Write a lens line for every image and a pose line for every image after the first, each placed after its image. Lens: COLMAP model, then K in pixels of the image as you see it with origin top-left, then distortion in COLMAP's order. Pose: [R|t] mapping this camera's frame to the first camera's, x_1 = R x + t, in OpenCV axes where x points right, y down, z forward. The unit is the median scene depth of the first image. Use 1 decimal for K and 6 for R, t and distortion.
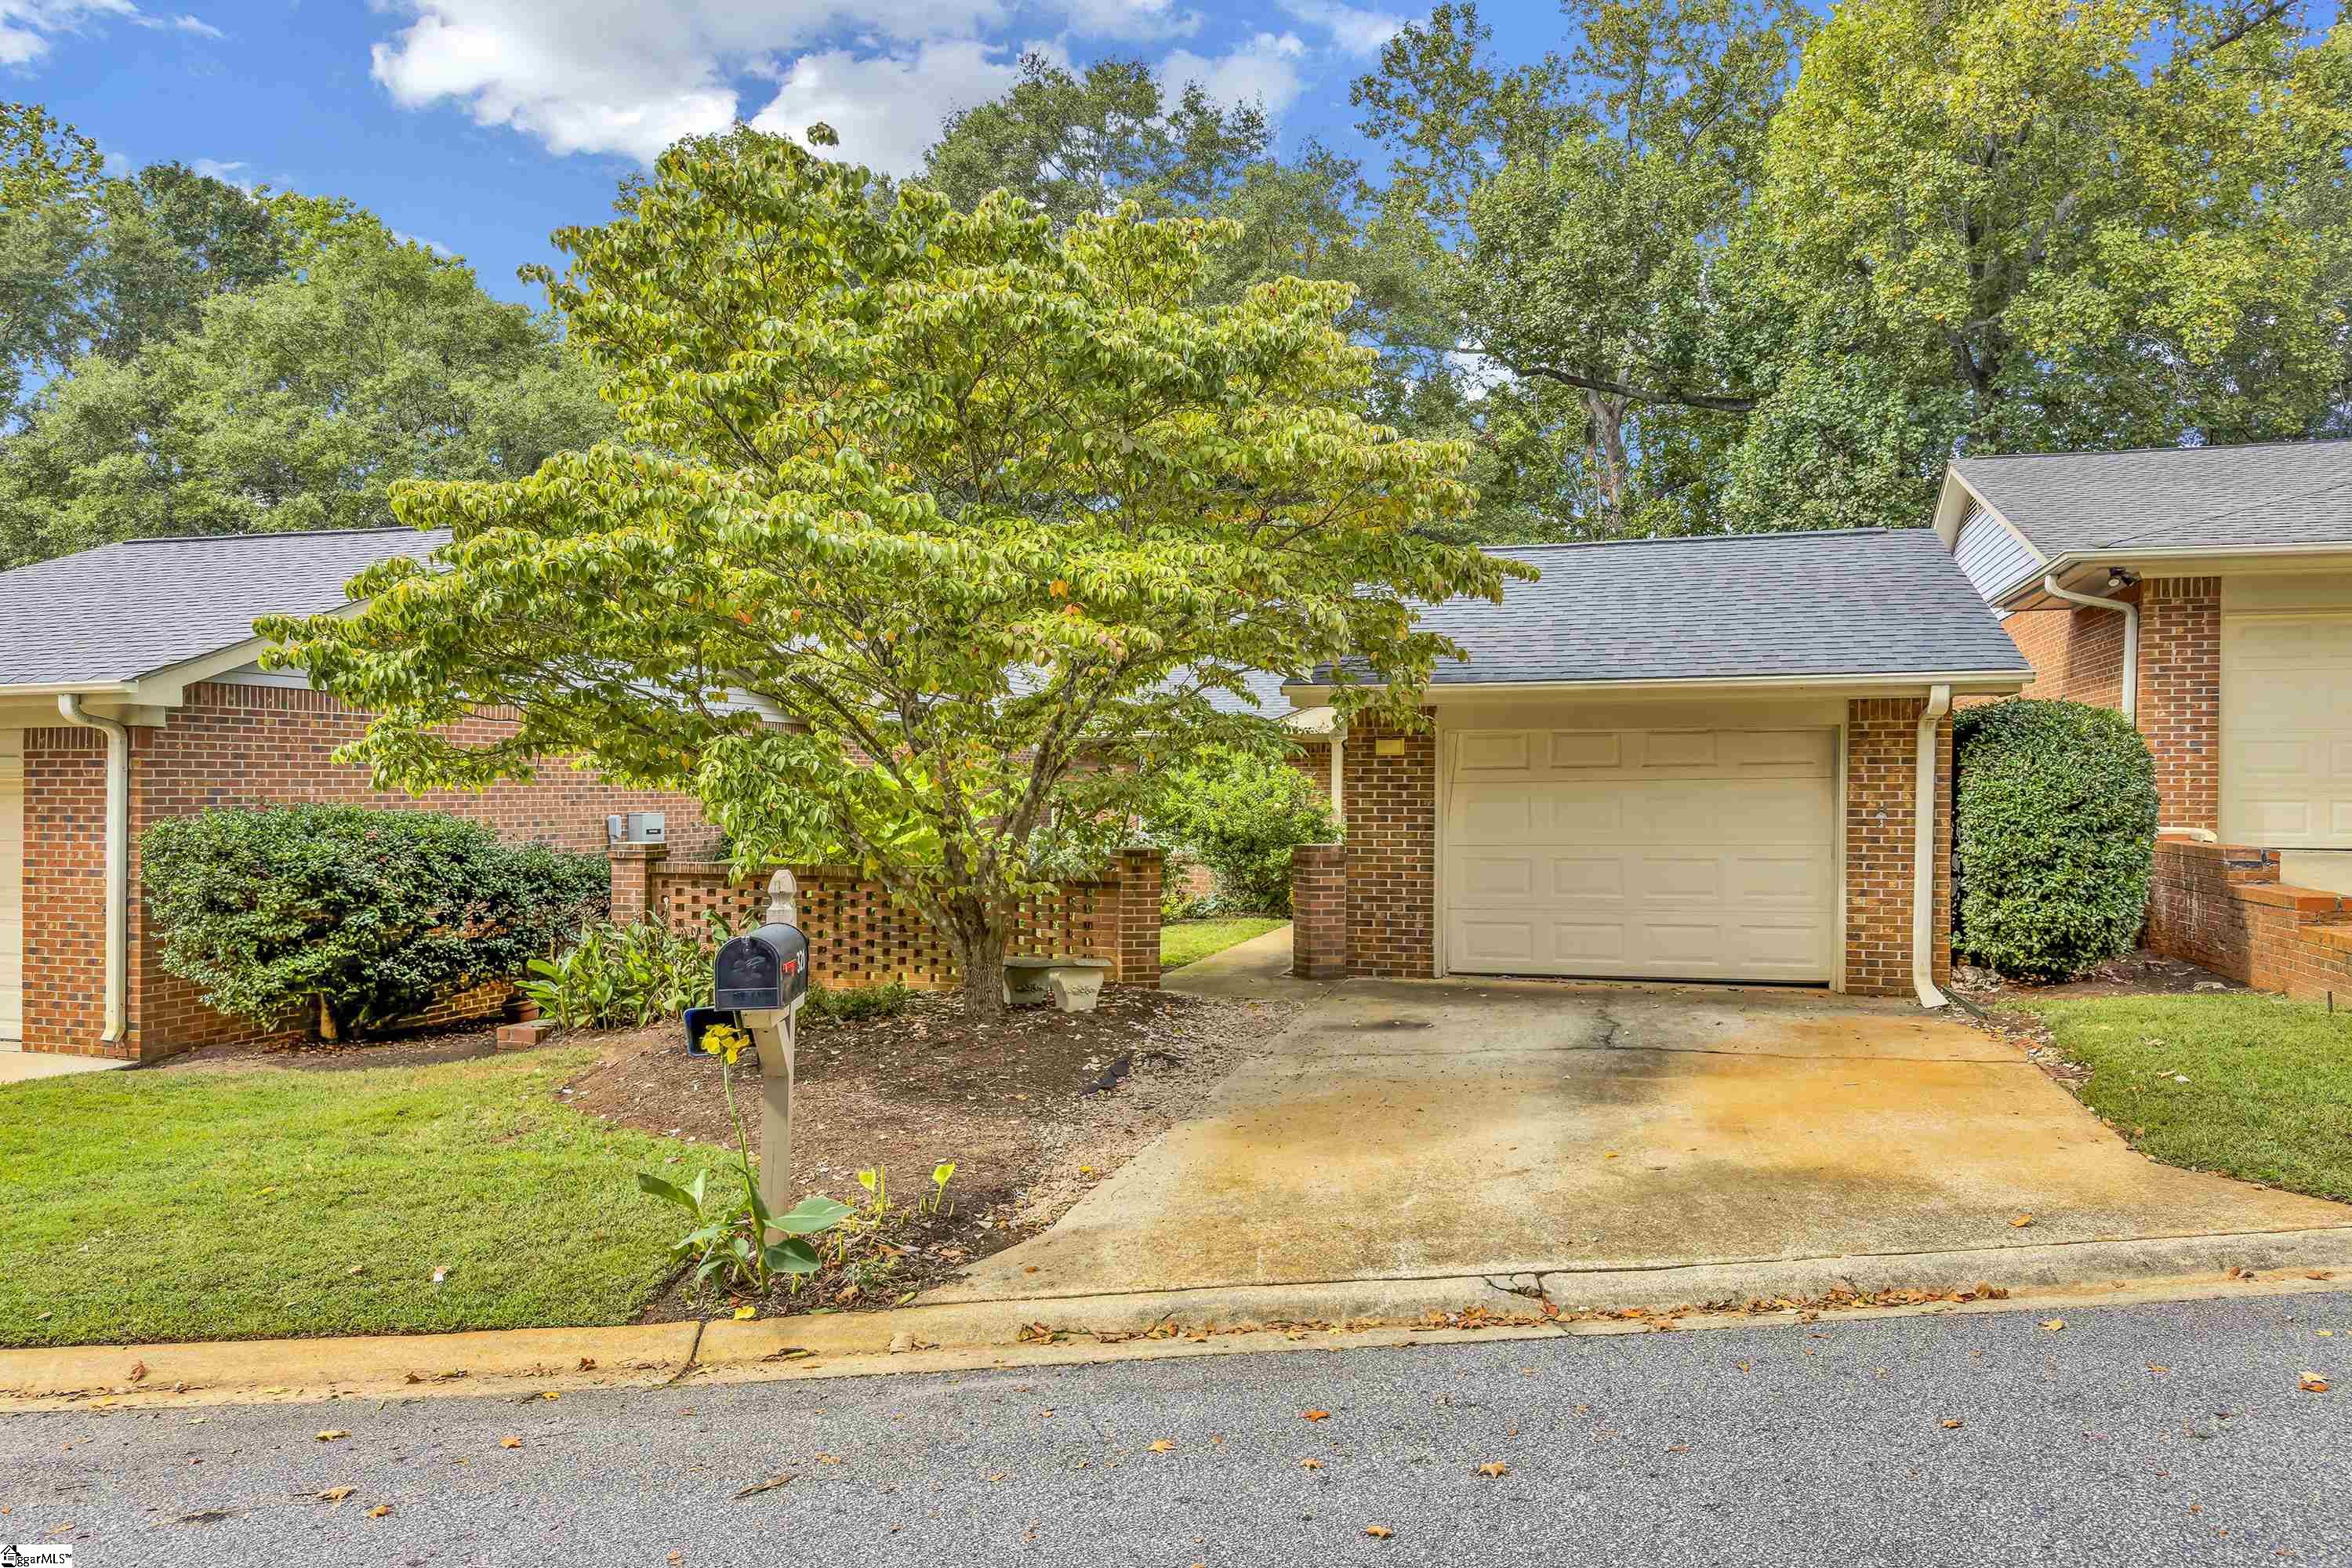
lens RADIAL K [[1636.4, 0, 1176.0], [0, 1636.4, 784.0], [0, 0, 1]] dist [0.048111, -0.071018]
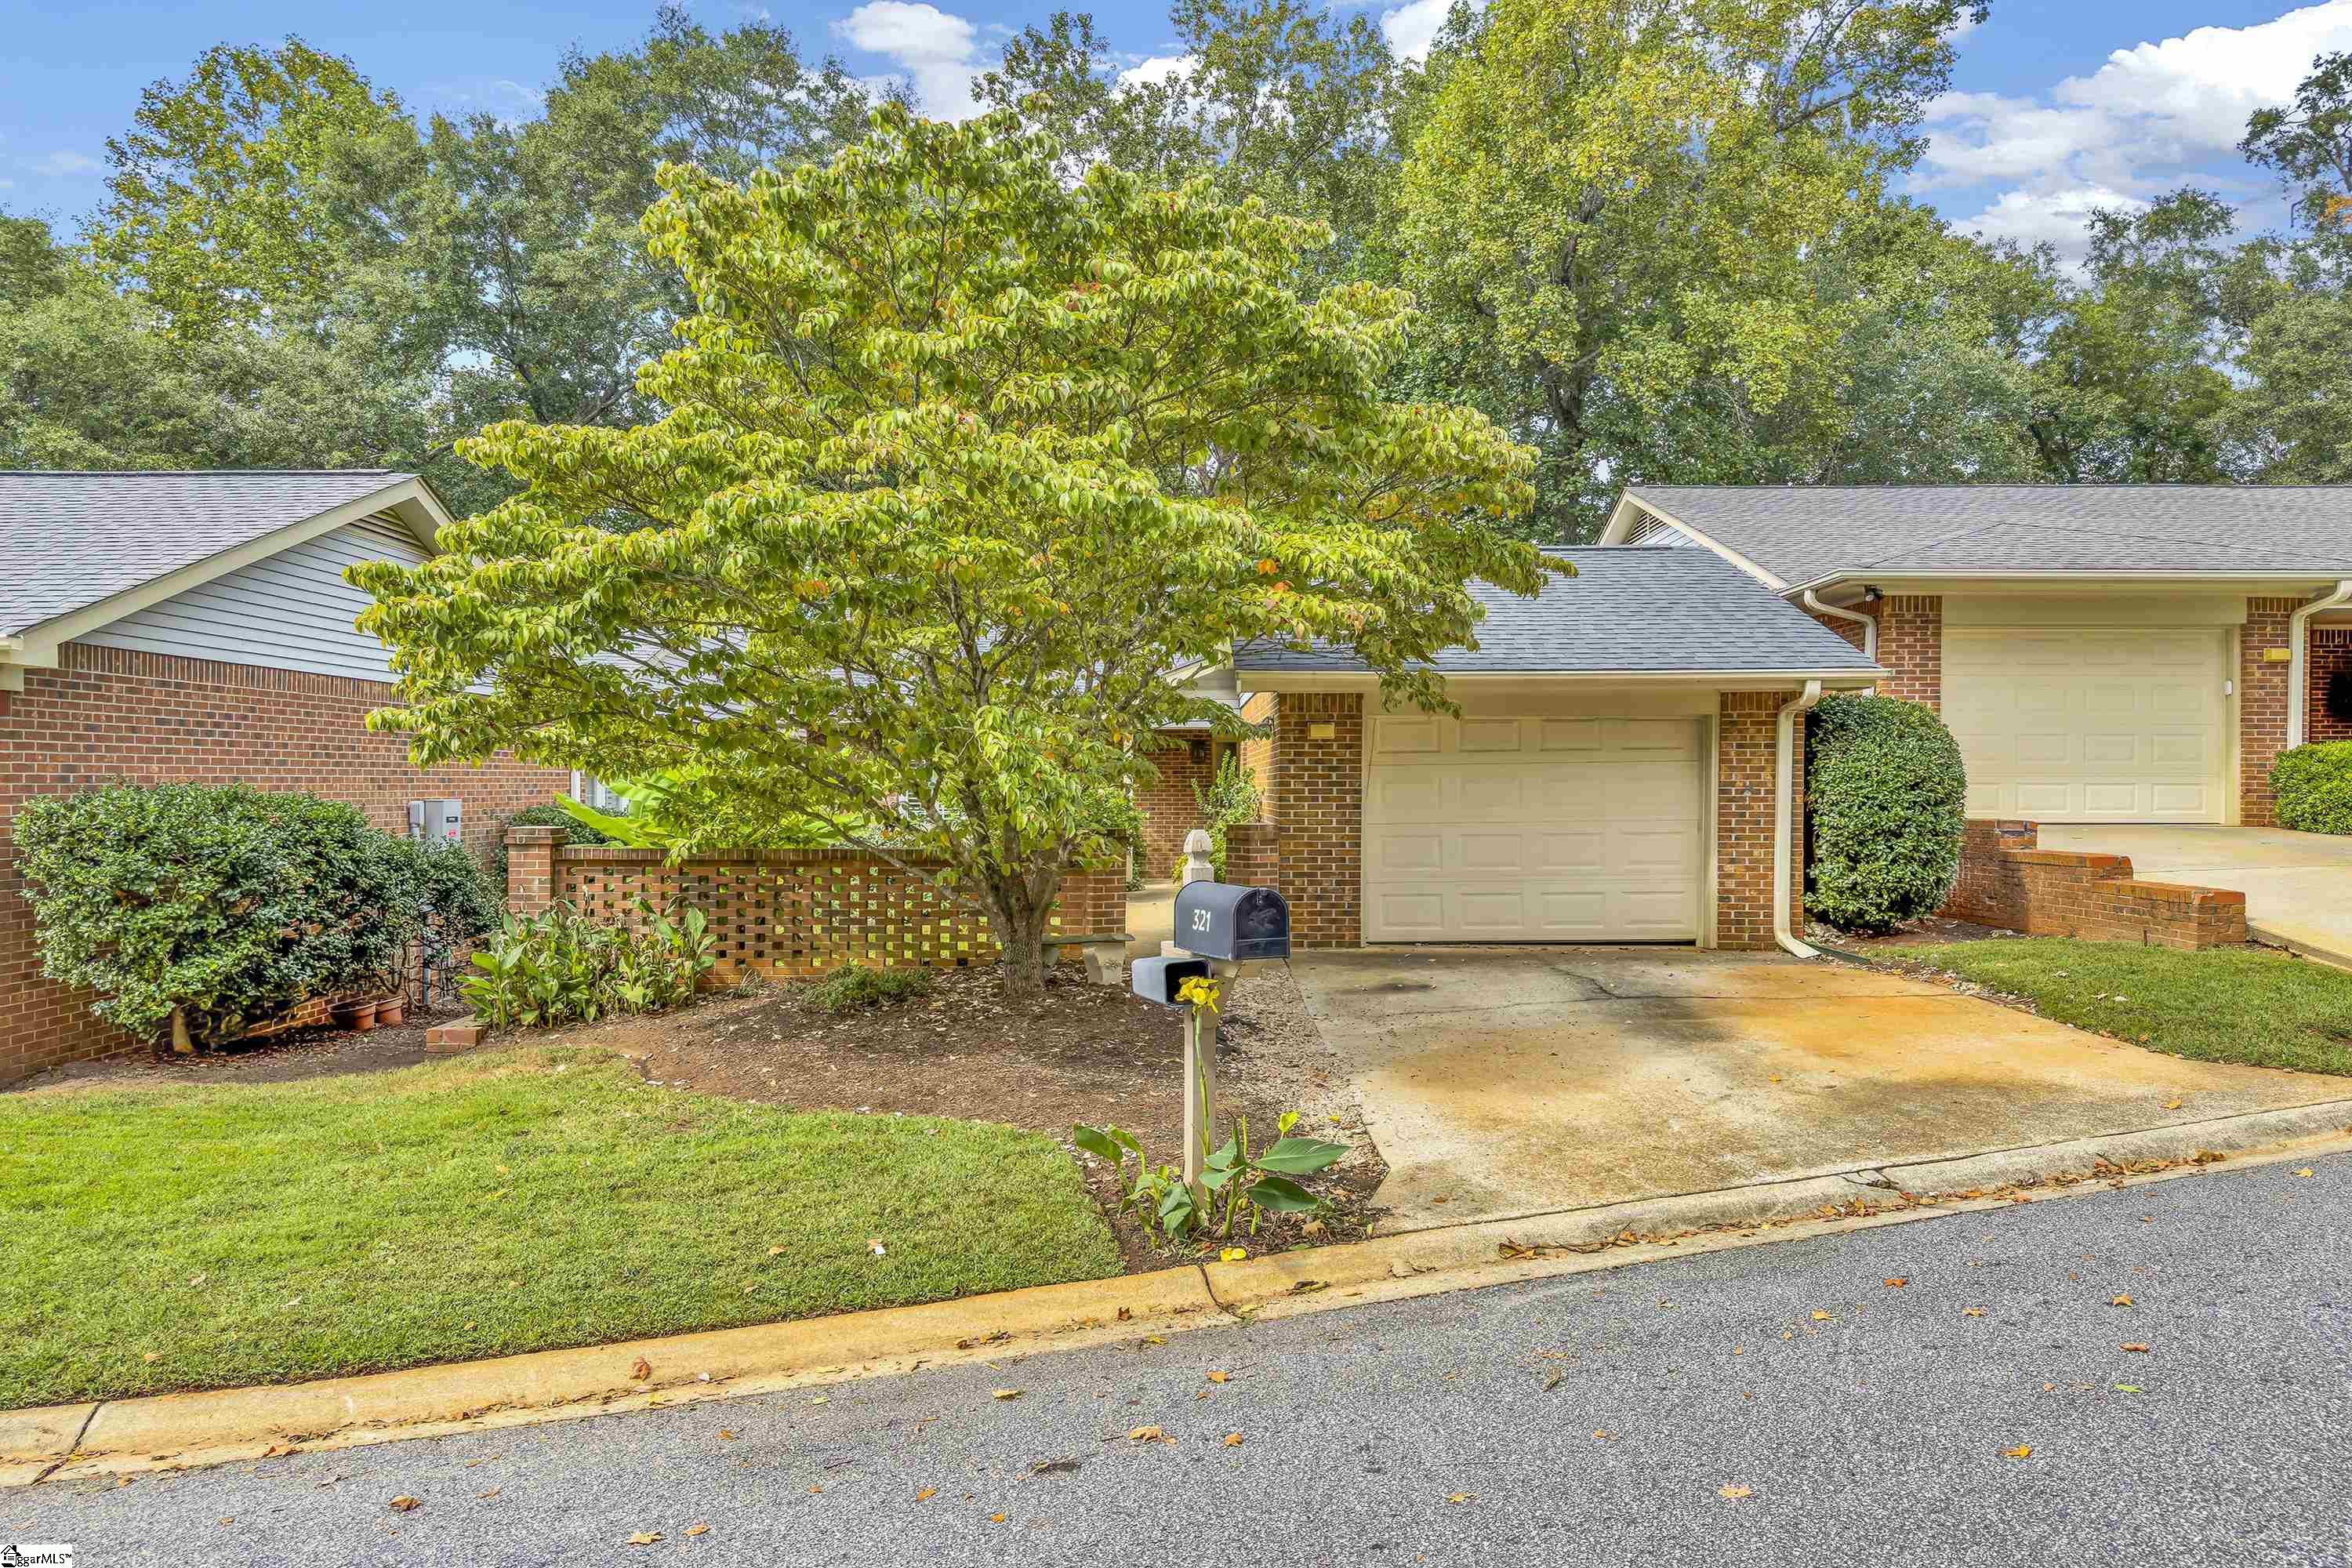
lens RADIAL K [[1639.9, 0, 1176.0], [0, 1639.9, 784.0], [0, 0, 1]] dist [0.048379, -0.057770]
pose [[0.958826, 0.000479, 0.283993, -0.290635], [-0.000793, 0.999999, 0.000991, 0.012070], [-0.283992, -0.001175, 0.958826, 0.009966]]
